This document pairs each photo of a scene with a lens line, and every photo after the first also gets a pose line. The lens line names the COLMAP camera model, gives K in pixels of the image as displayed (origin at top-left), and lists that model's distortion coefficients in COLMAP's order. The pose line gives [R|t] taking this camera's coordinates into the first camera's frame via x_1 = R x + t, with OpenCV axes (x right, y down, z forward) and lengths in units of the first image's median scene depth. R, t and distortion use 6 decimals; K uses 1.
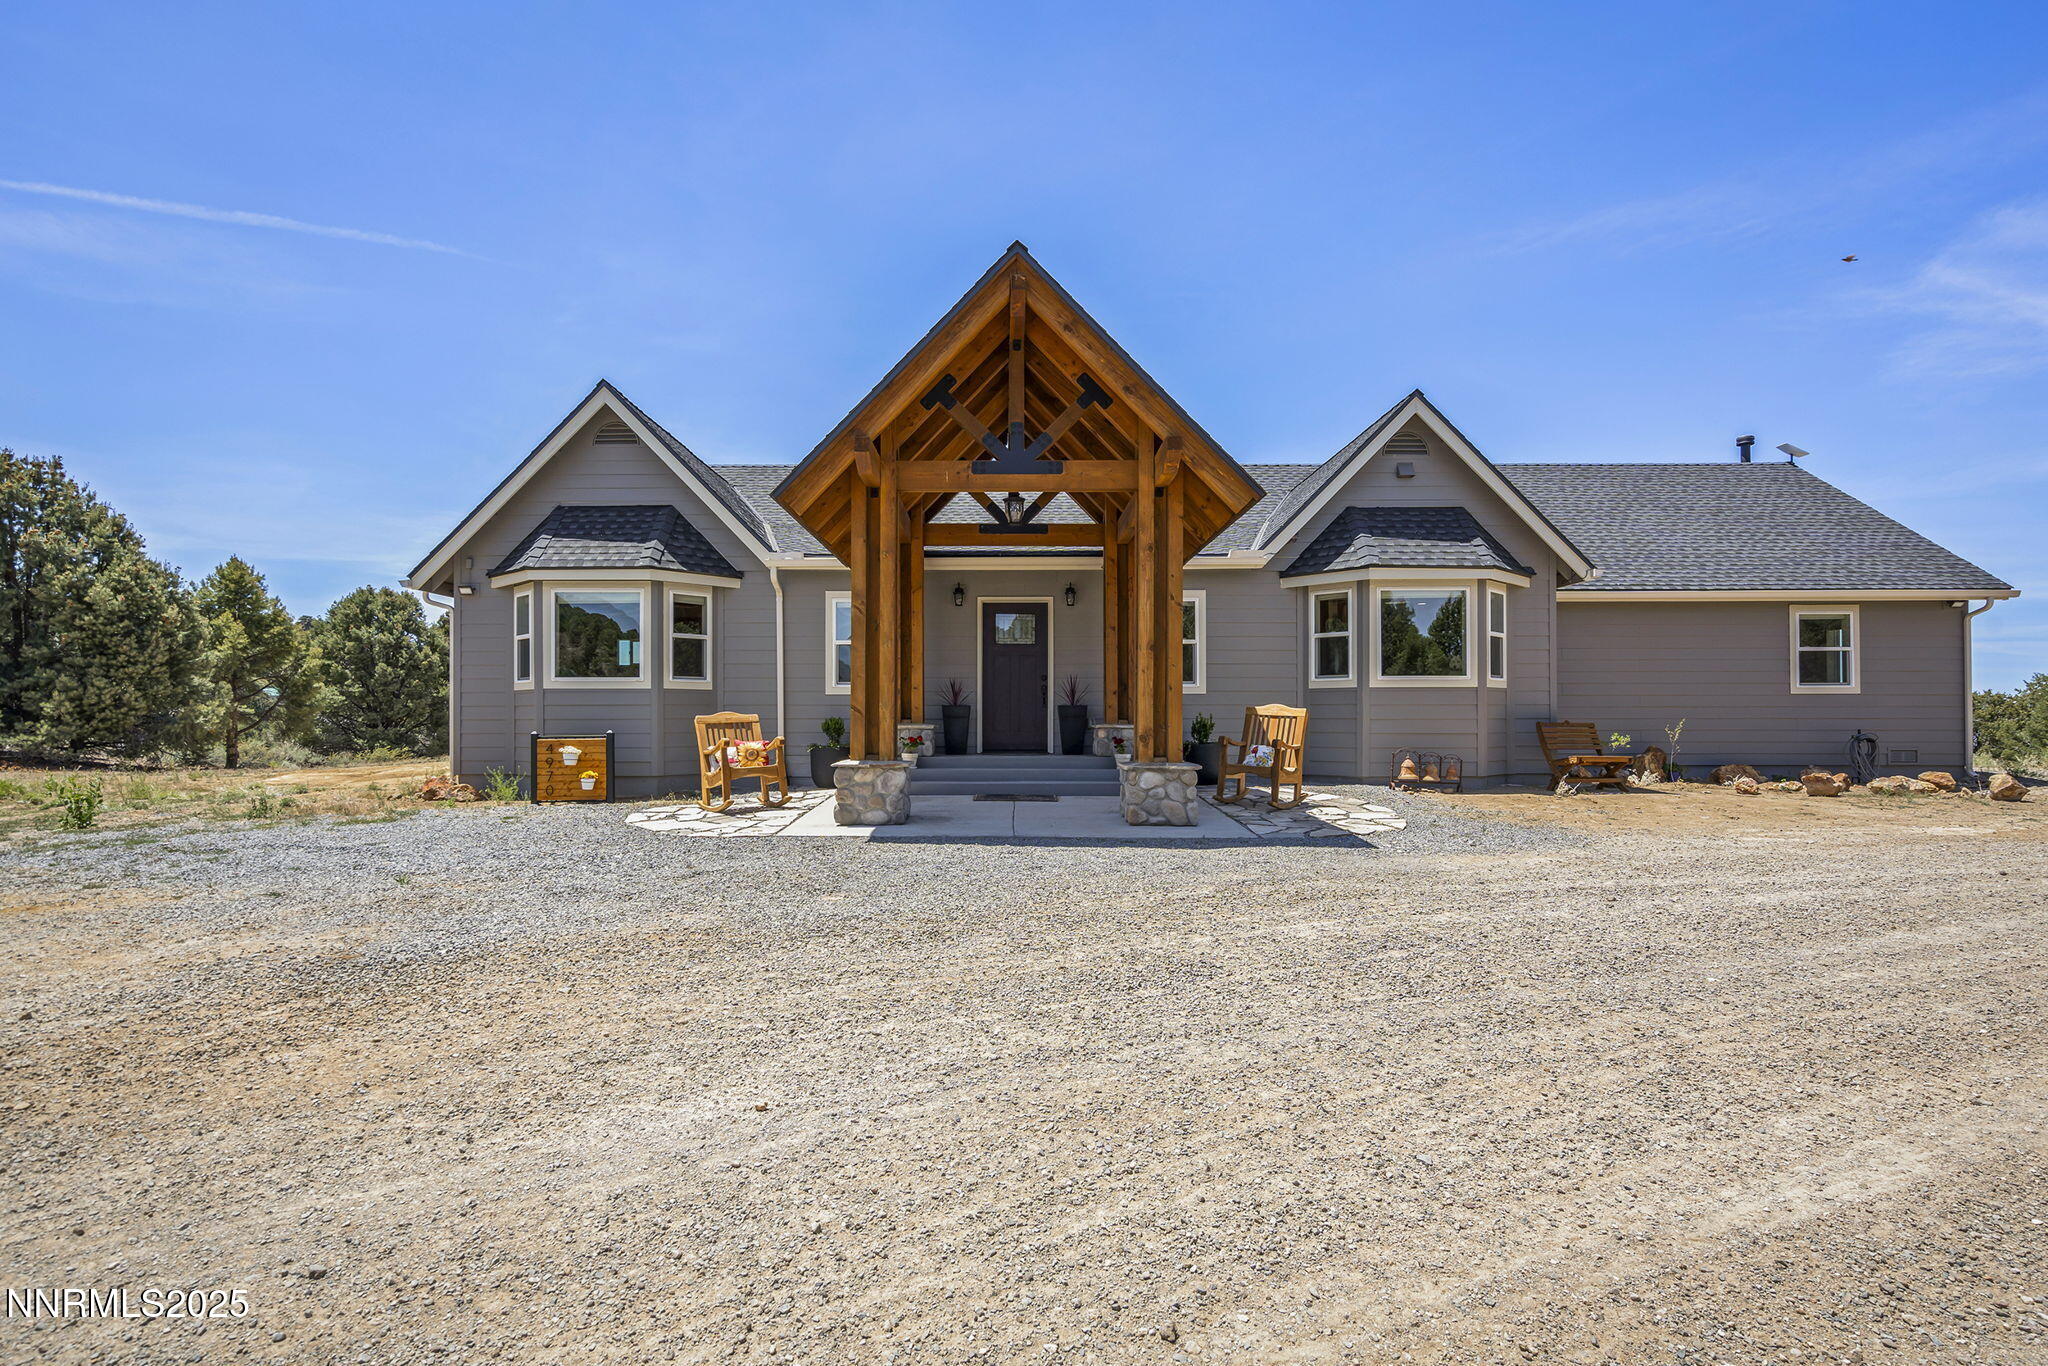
lens RADIAL K [[1032.6, 0, 1024.0], [0, 1032.6, 683.0], [0, 0, 1]] dist [-0.027058, 0.000089]
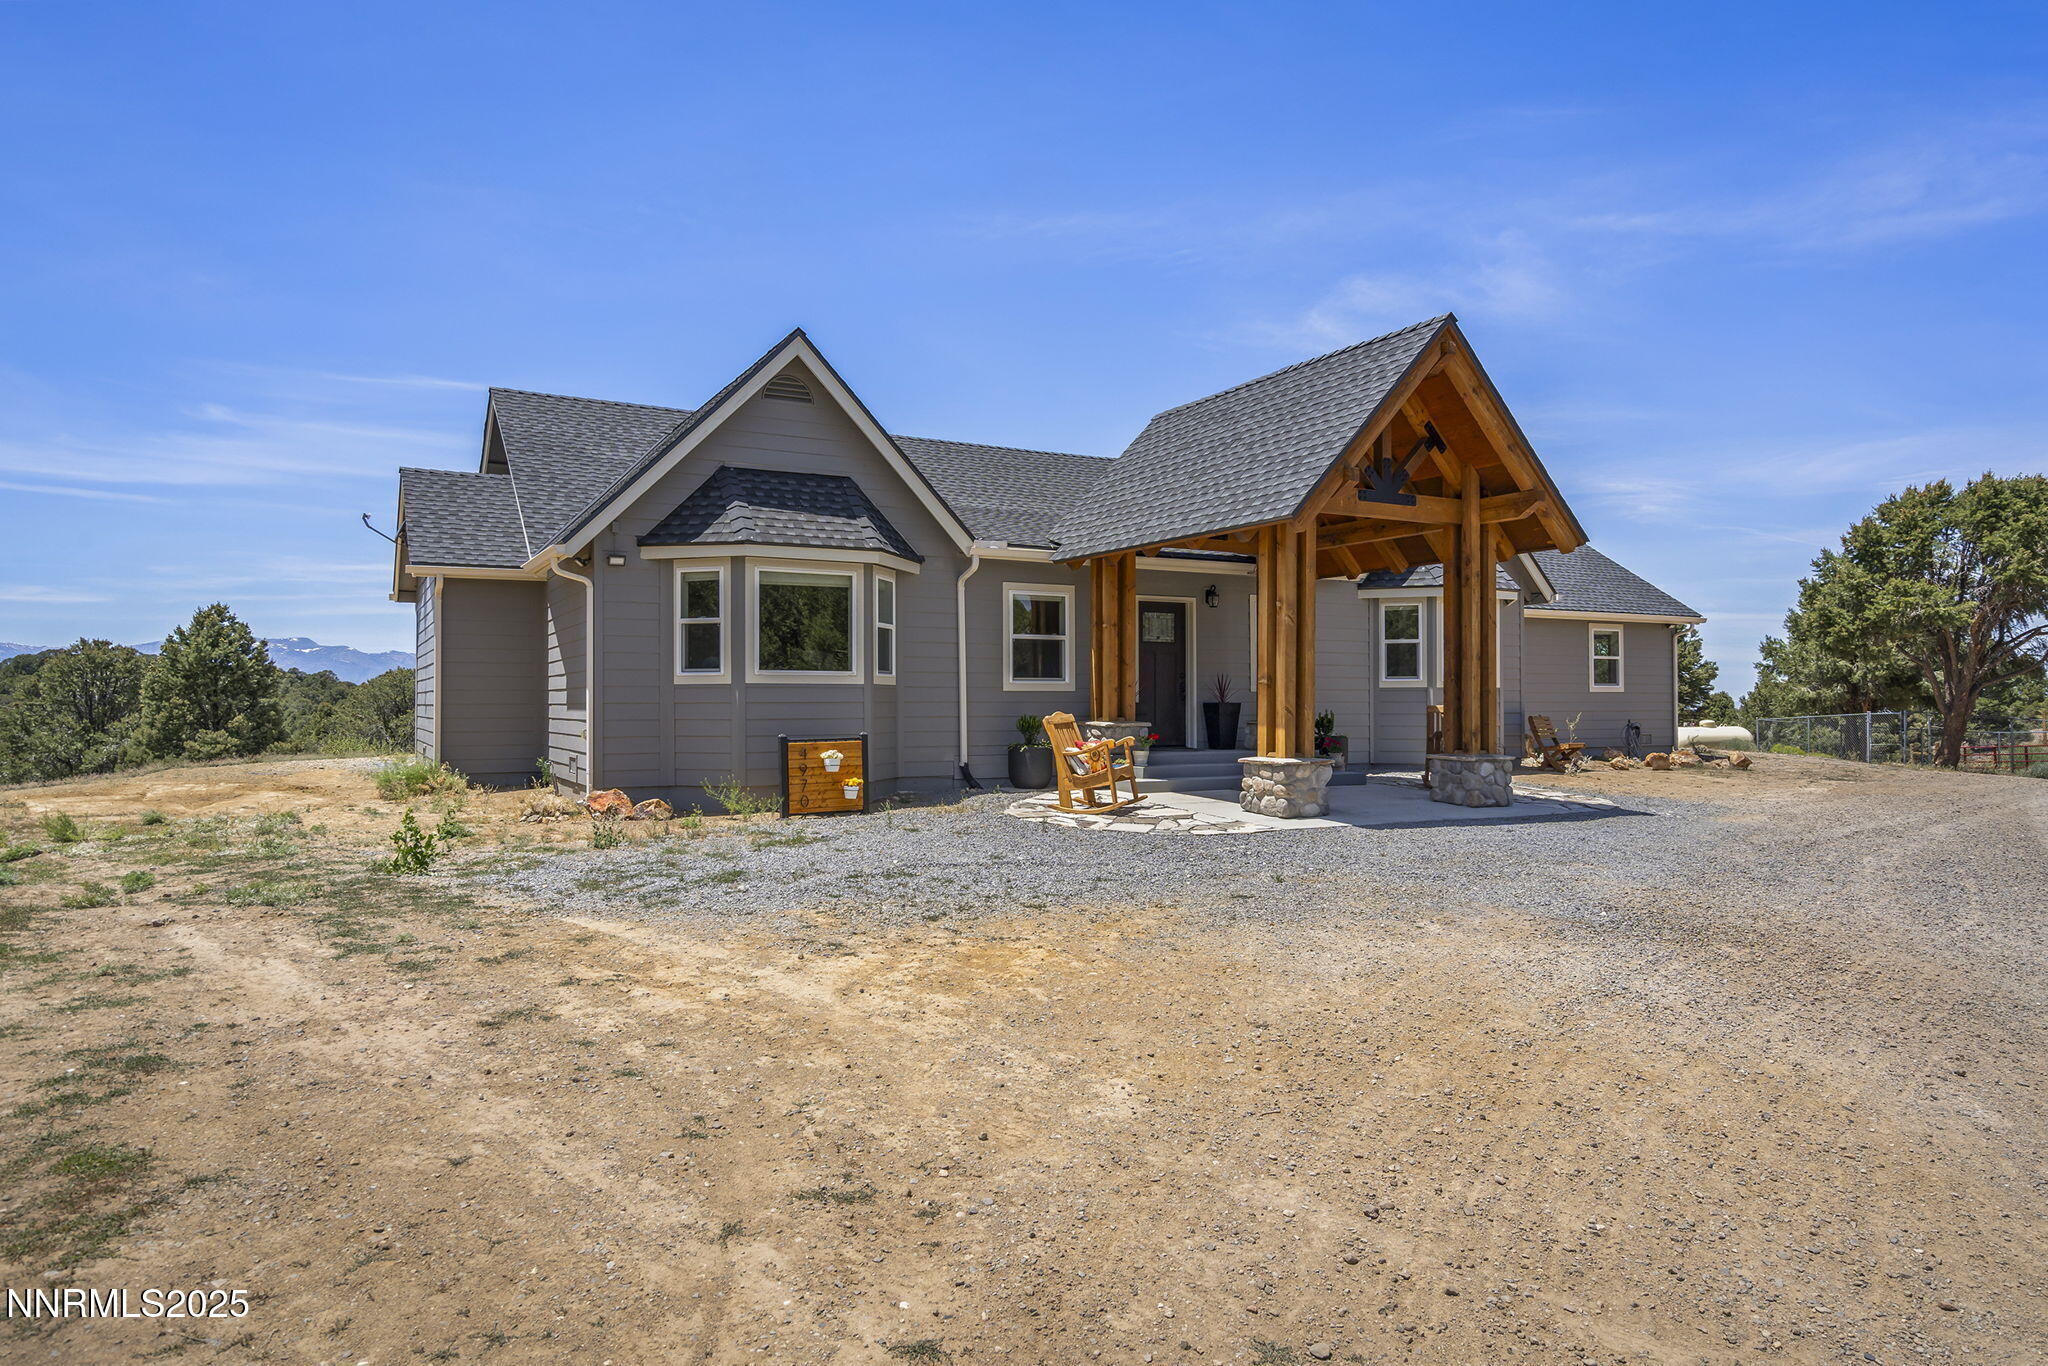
lens RADIAL K [[1241.5, 0, 1024.0], [0, 1241.5, 683.0], [0, 0, 1]] dist [0.002630, 0.001487]
pose [[0.867216, 0.005196, 0.497905, -0.830420], [-0.007950, 0.999963, 0.003411, -0.001063], [-0.497869, -0.006916, 0.867225, -0.005187]]
